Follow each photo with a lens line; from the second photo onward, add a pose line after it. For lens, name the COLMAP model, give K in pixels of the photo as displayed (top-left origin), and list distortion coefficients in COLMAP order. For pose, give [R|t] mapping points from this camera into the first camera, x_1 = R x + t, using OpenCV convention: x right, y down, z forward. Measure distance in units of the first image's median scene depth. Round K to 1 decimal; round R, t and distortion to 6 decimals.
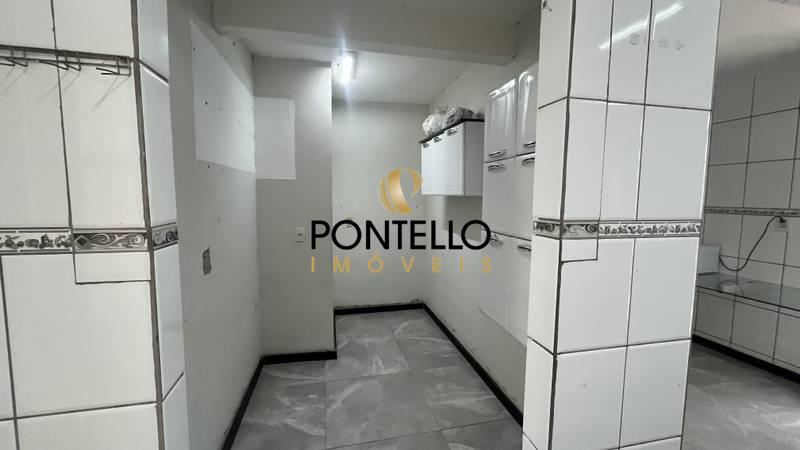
lens RADIAL K [[324.5, 0, 400.7], [0, 324.5, 229.4], [0, 0, 1]] dist [0.000606, 0.000038]
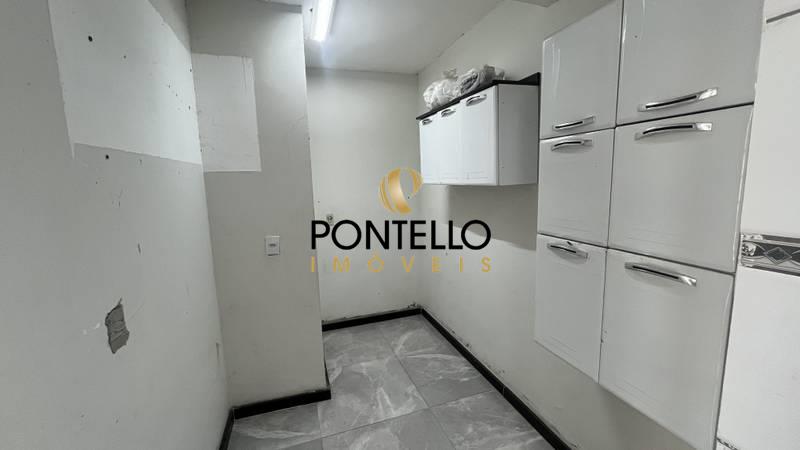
lens RADIAL K [[324.5, 0, 400.2], [0, 324.5, 229.3], [0, 0, 1]] dist [0.000606, 0.000038]
pose [[0.993716, -0.053268, 0.098446, -0.092250], [0.048651, 0.997627, 0.048721, -0.043627], [-0.100807, -0.043626, 0.993949, 0.235246]]
